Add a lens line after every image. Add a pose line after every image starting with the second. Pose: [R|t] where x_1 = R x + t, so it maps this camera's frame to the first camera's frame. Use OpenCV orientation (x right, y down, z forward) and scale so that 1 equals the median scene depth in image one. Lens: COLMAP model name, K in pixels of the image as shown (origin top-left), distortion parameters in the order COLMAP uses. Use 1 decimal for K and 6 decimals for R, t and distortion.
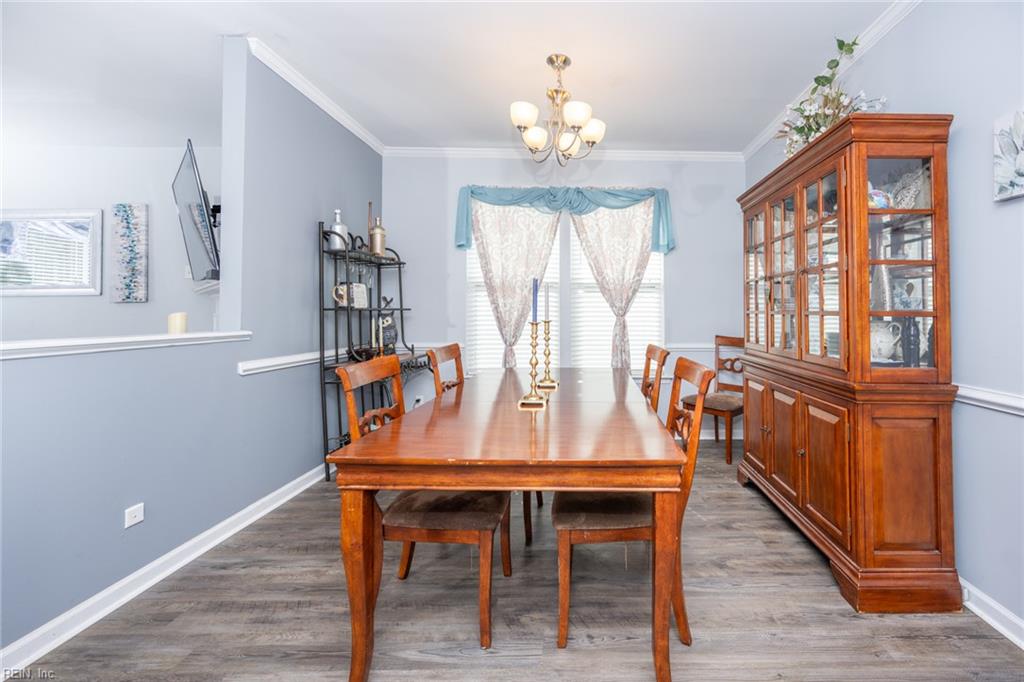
lens RADIAL K [[425.7, 0, 550.1], [0, 425.7, 308.1], [0, 0, 1]] dist [-0.000857, -0.000820]
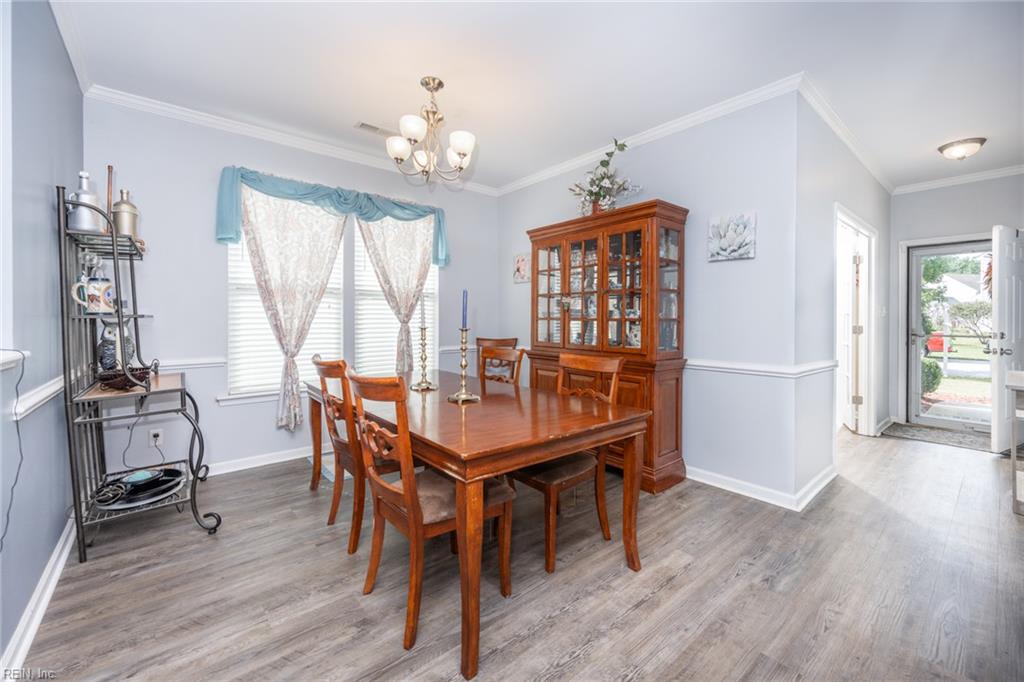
lens RADIAL K [[413.2, 0, 508.7], [0, 413.2, 331.5], [0, 0, 1]] dist [-0.002481, 0.000381]
pose [[0.781998, -0.021907, 0.622896, -0.278918], [-0.003729, 0.999200, 0.039822, -0.001610], [-0.623270, -0.033464, 0.781290, 0.032100]]
